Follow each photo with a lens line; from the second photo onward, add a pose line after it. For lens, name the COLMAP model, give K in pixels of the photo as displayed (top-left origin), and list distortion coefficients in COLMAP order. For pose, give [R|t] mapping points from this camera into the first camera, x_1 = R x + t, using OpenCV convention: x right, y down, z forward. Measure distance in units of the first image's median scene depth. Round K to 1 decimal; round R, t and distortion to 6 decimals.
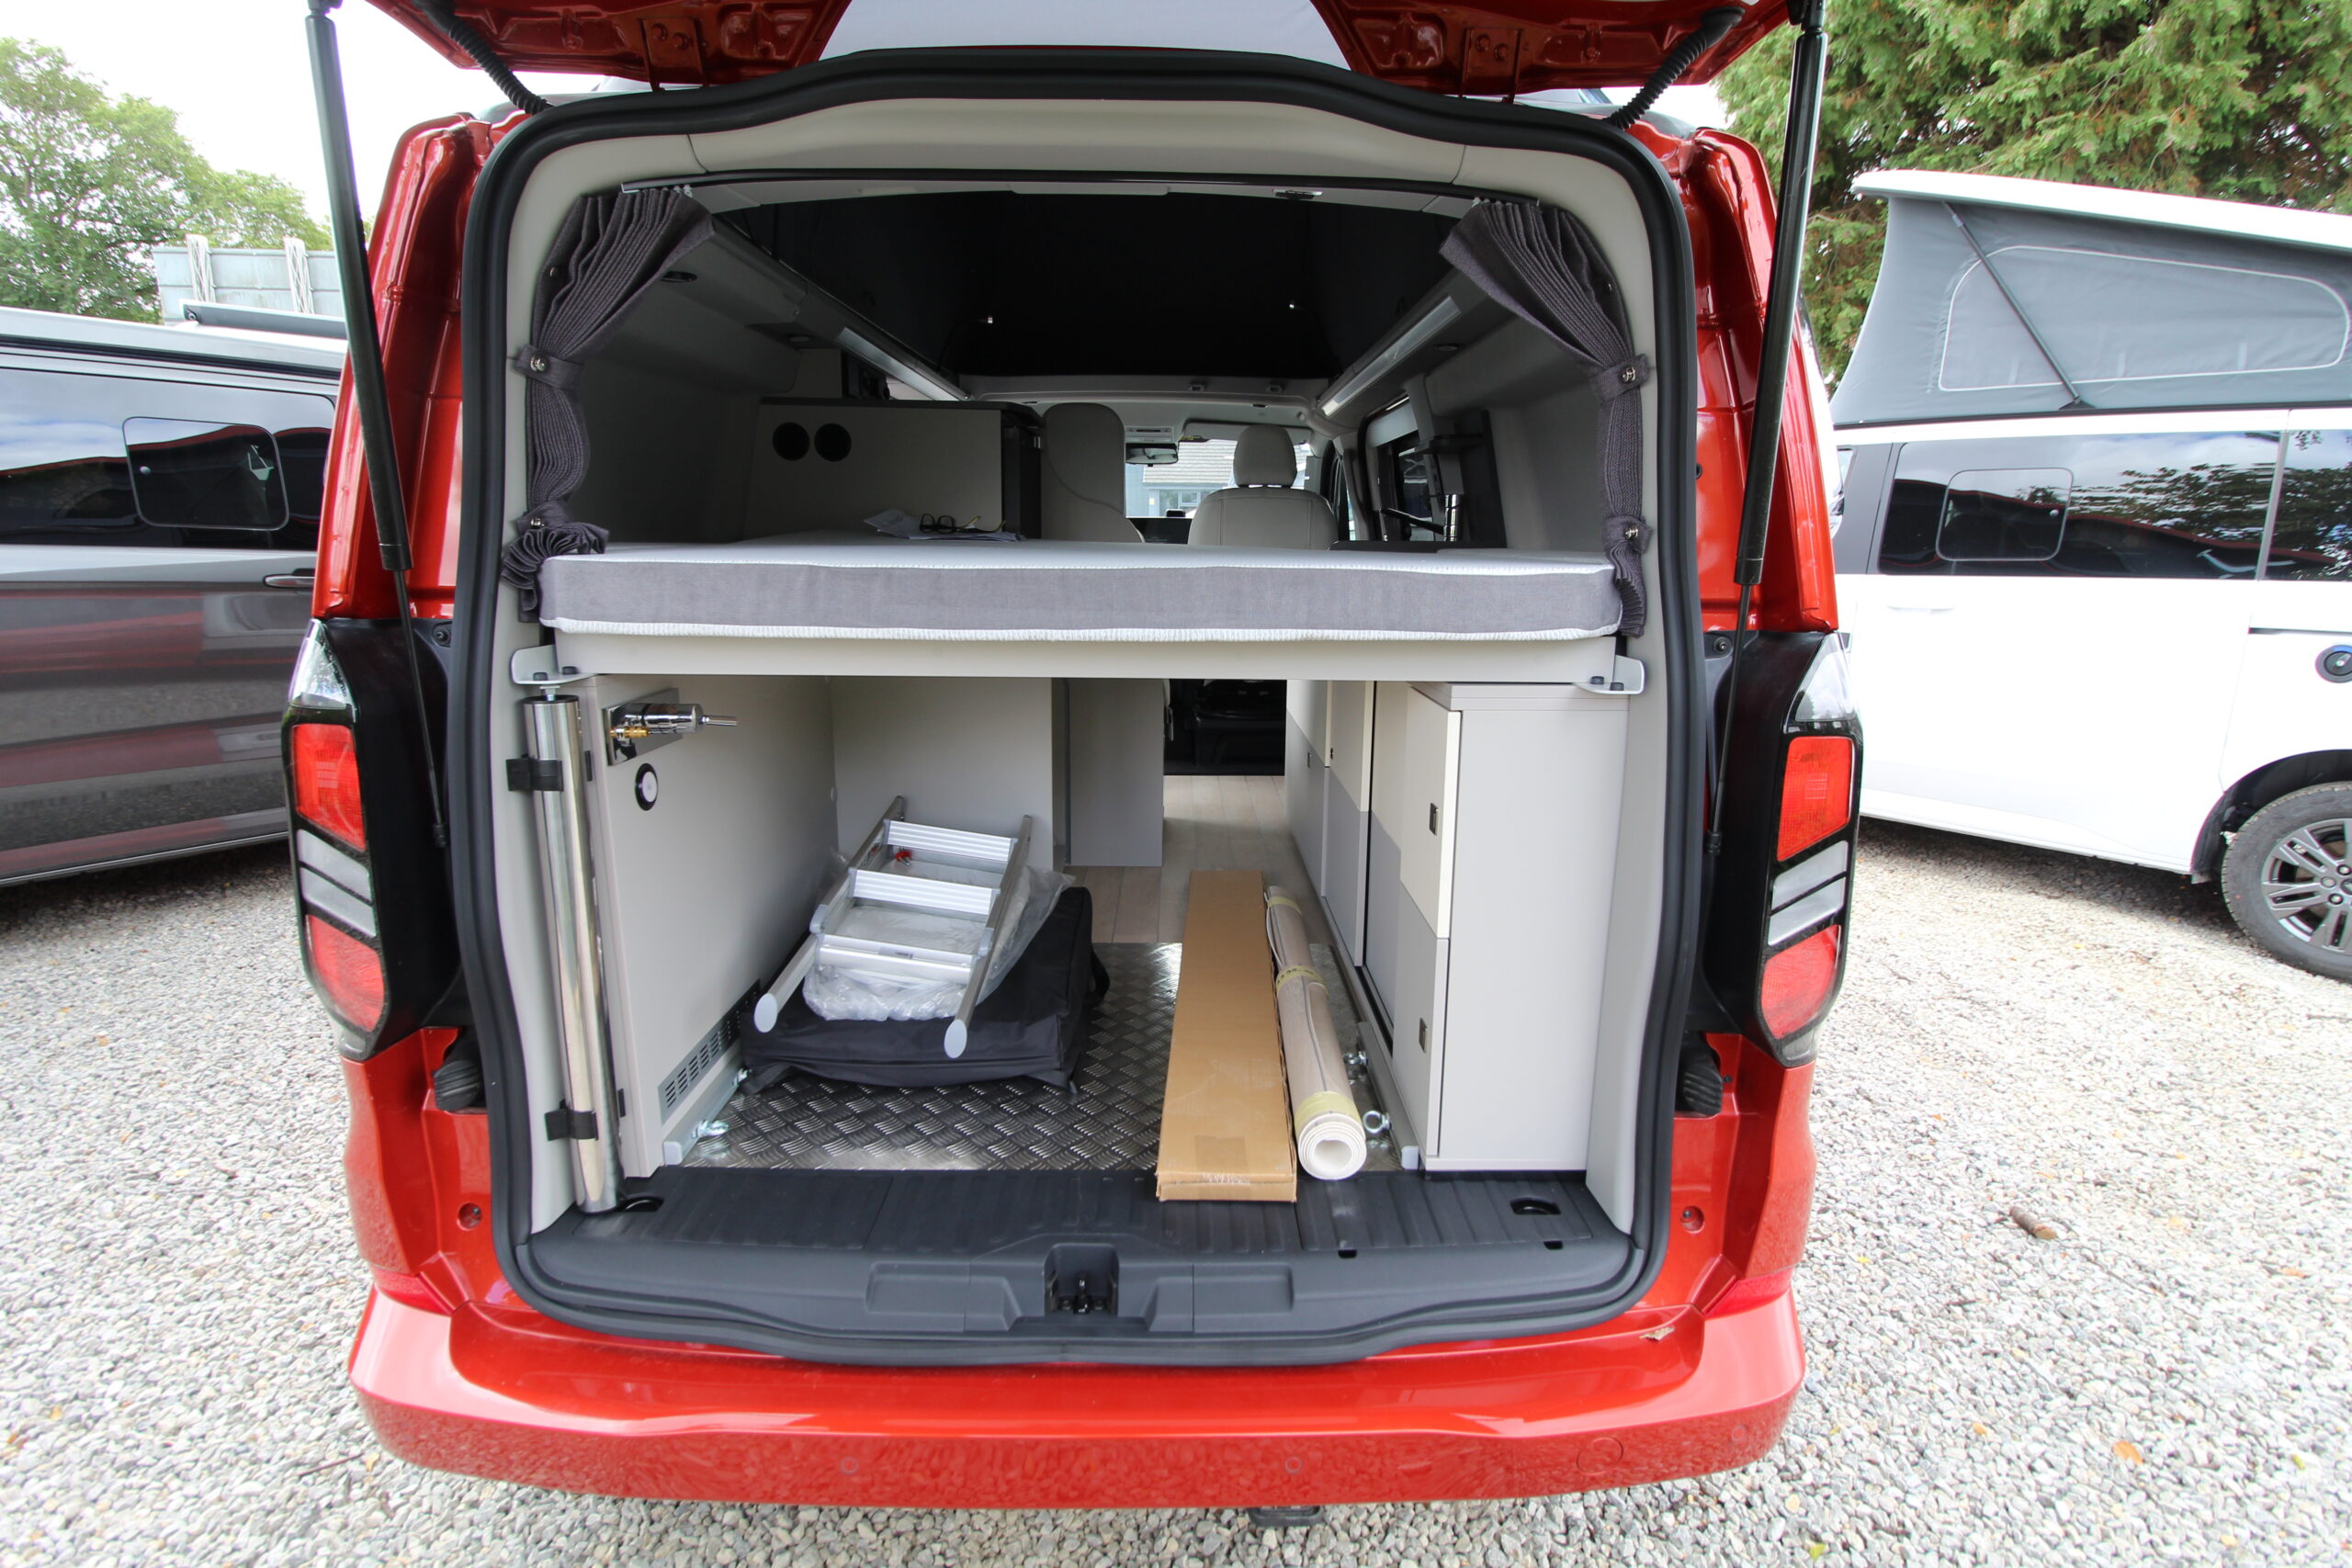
lens RADIAL K [[1075.1, 0, 1173.3], [0, 1075.1, 763.4], [0, 0, 1]] dist [-0.014583, -0.002646]
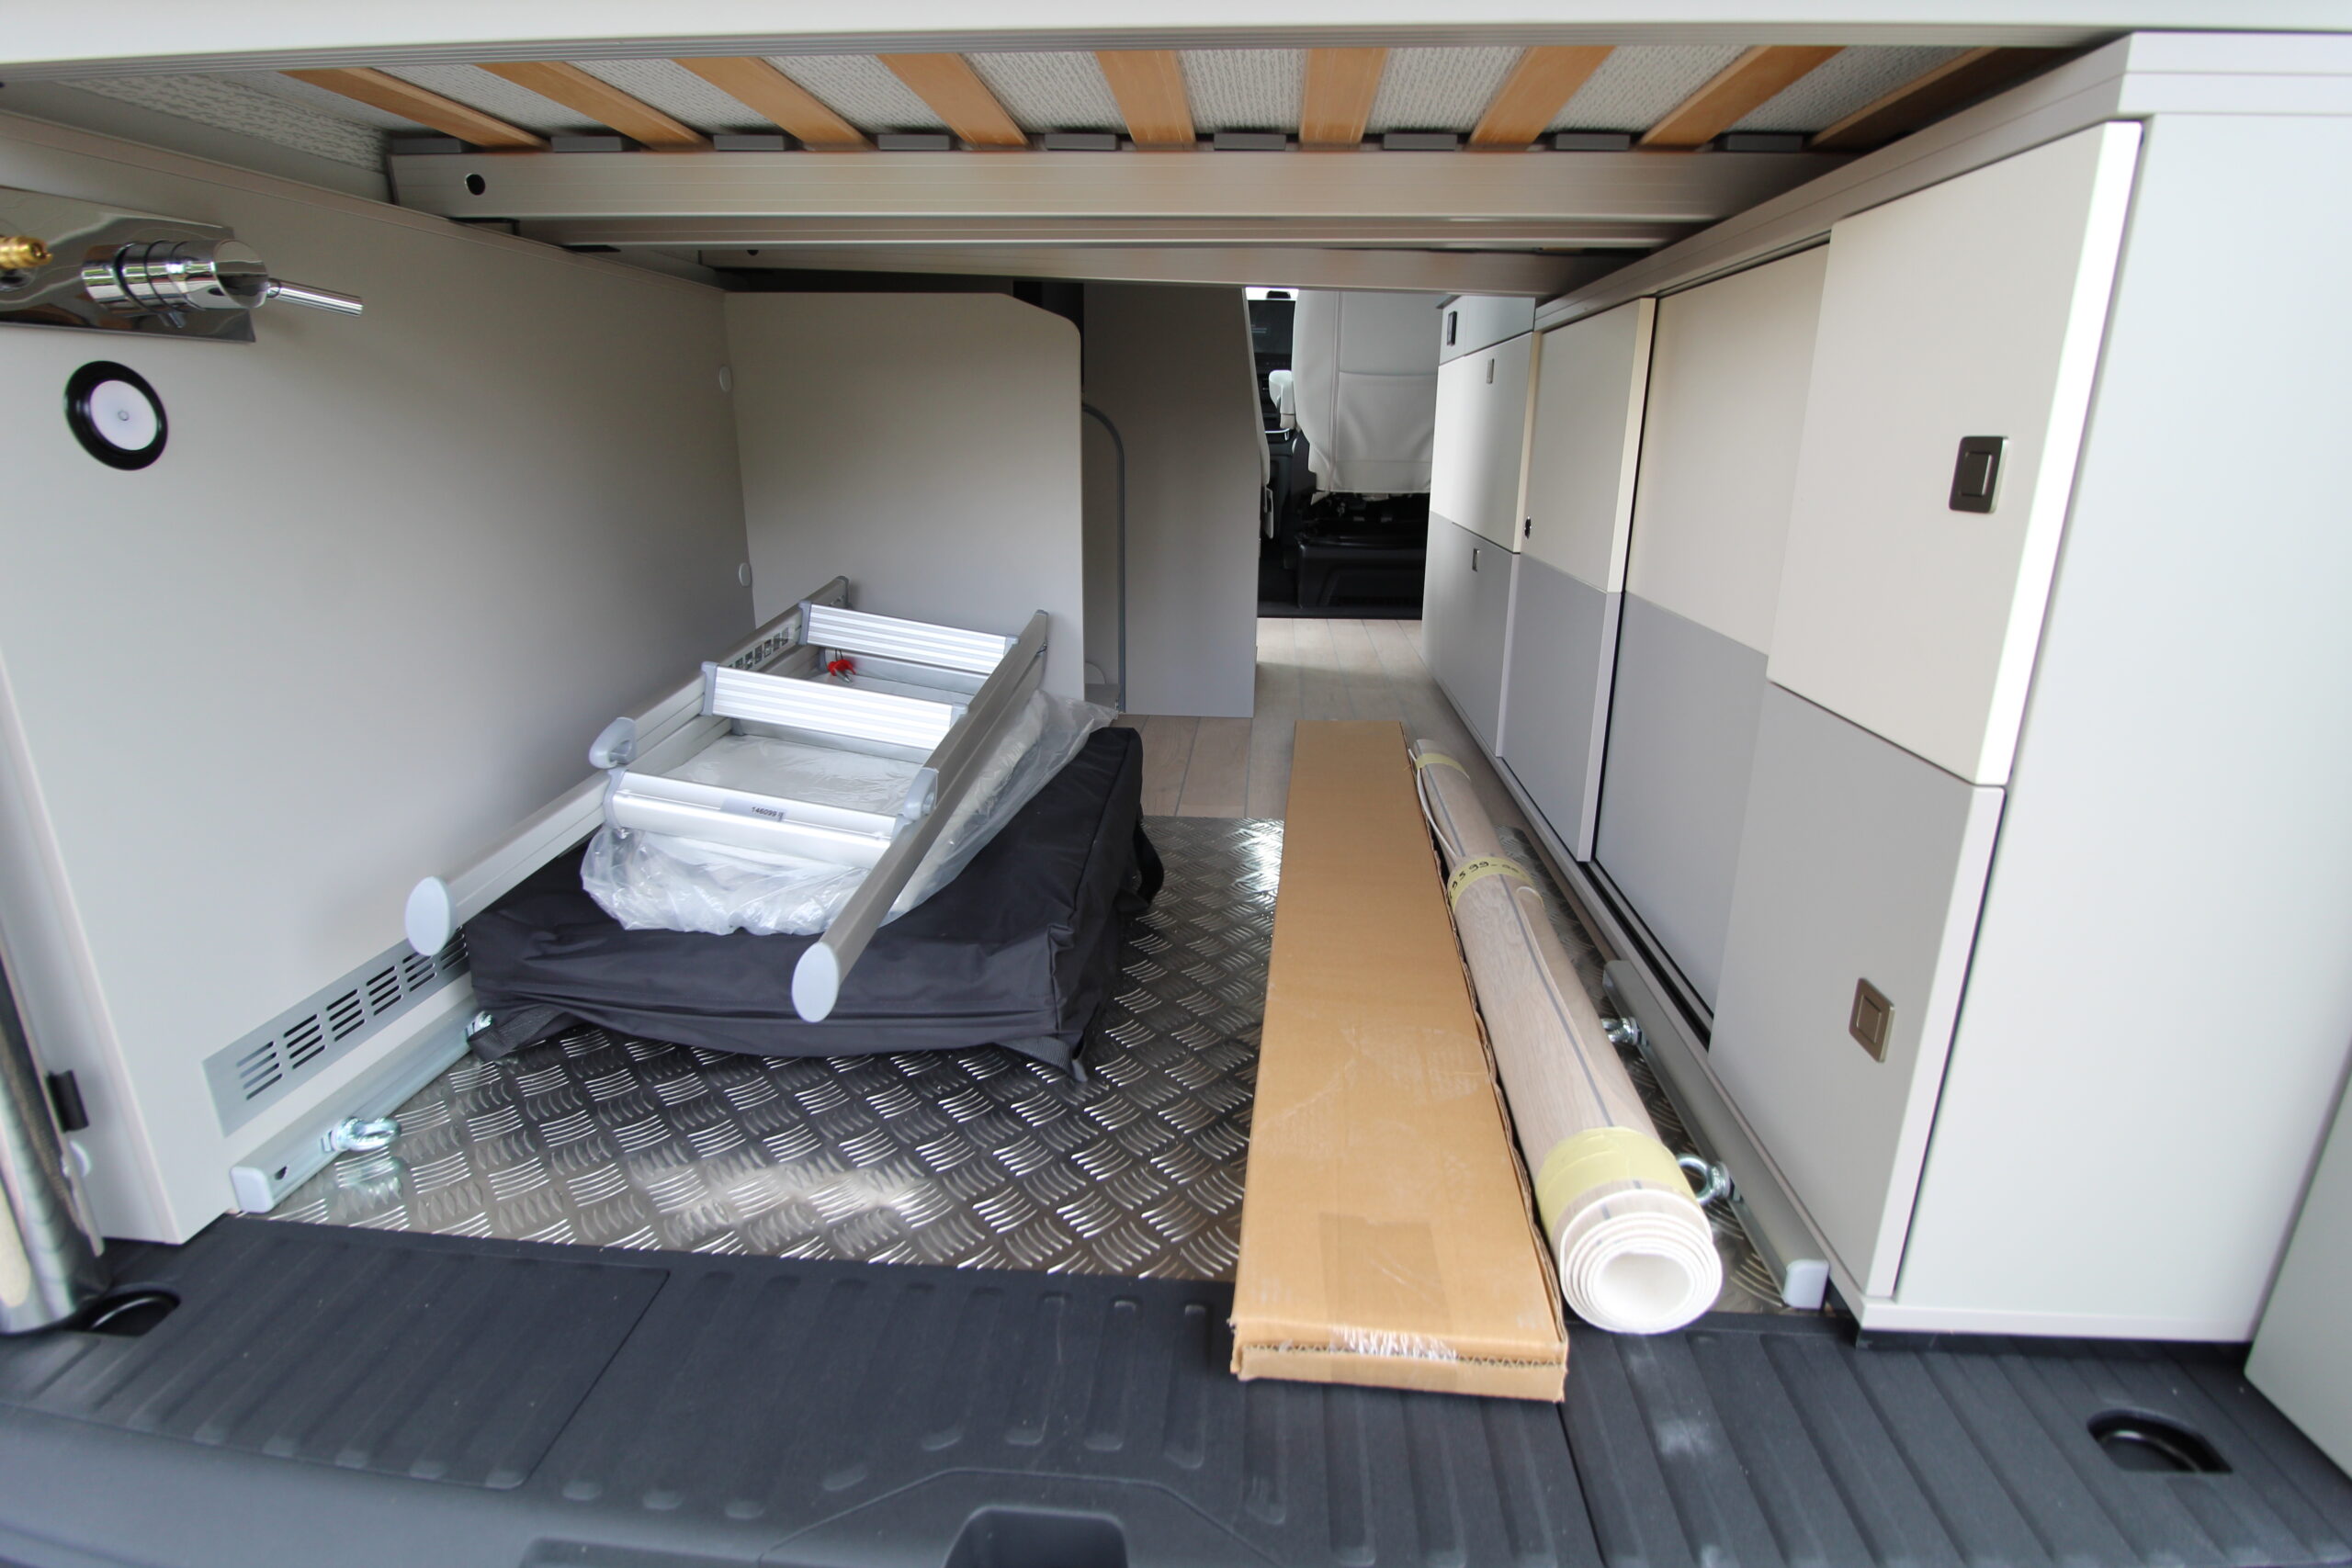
lens RADIAL K [[1075.1, 0, 1173.3], [0, 1075.1, 763.4], [0, 0, 1]] dist [-0.014583, -0.002646]
pose [[0.996437, 0.020329, -0.081856, -0.008063], [-0.012561, 0.995463, 0.094319, 0.107513], [0.083402, -0.092955, 0.992171, 0.523401]]
